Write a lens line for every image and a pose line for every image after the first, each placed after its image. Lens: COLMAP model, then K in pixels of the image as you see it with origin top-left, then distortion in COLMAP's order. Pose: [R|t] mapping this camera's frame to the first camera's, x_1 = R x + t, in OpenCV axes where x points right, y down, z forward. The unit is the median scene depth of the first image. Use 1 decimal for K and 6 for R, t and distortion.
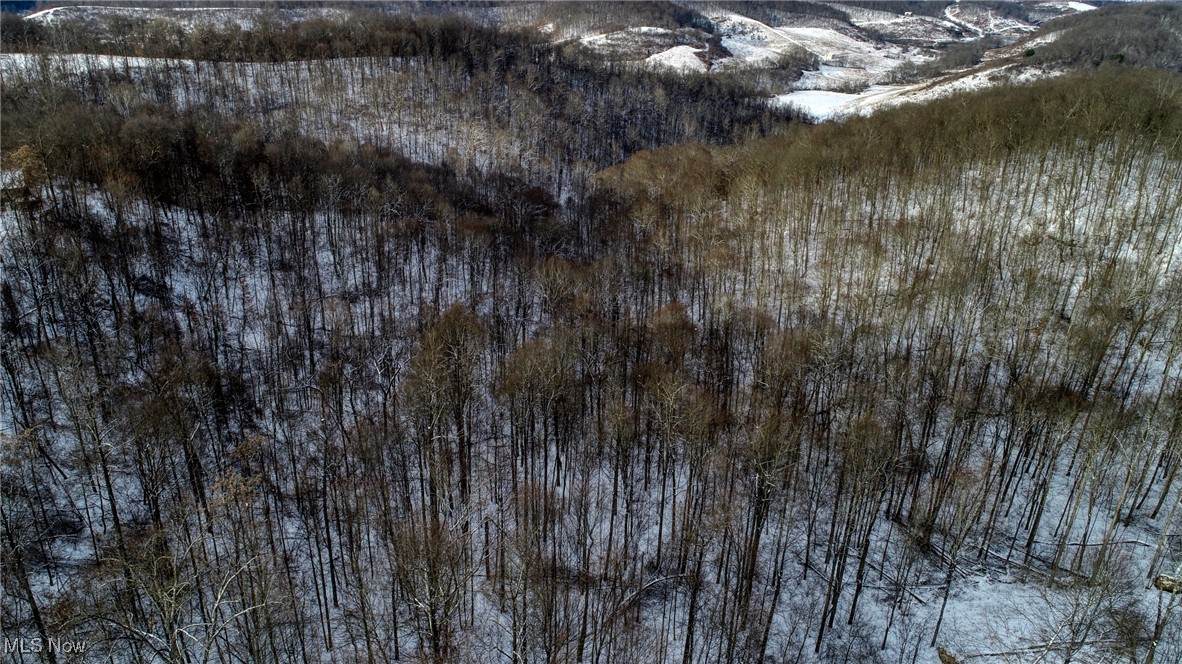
lens RADIAL K [[788.8, 0, 587.4], [0, 788.8, 335.3], [0, 0, 1]] dist [-0.003464, 0.001473]
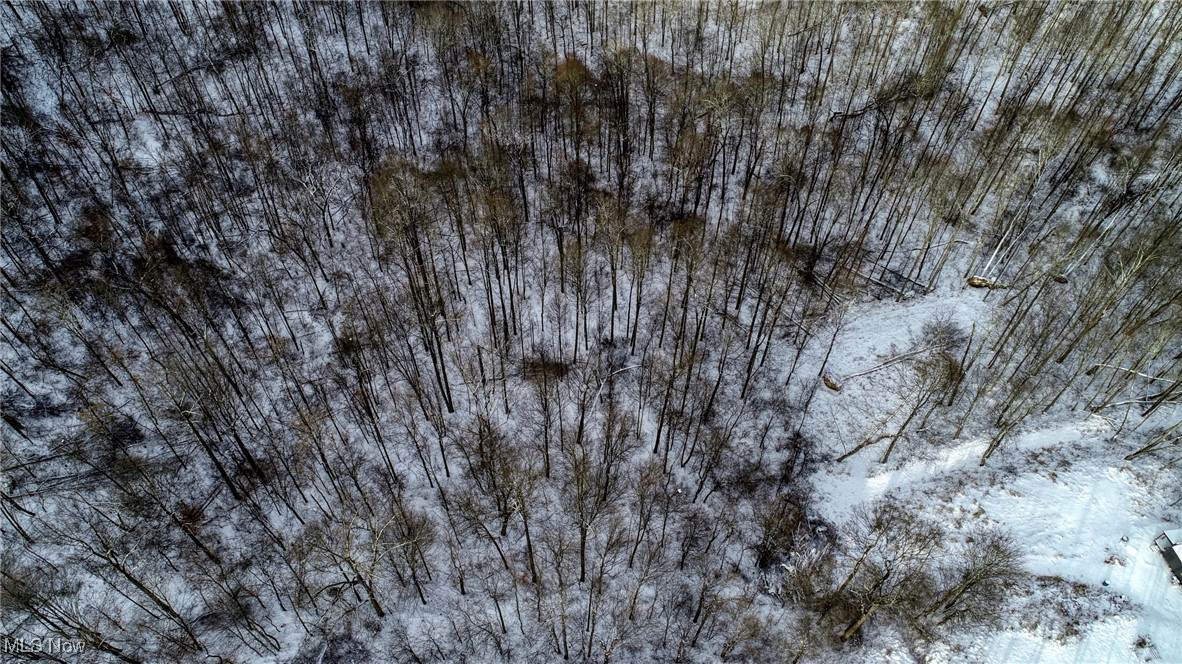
lens RADIAL K [[787.9, 0, 587.9], [0, 787.9, 333.5], [0, 0, 1]] dist [-0.004506, 0.003297]
pose [[0.971120, -0.201560, 0.127669, -0.055824], [0.115856, 0.866145, 0.486179, -0.174933], [-0.208574, -0.457347, 0.864483, -0.040227]]
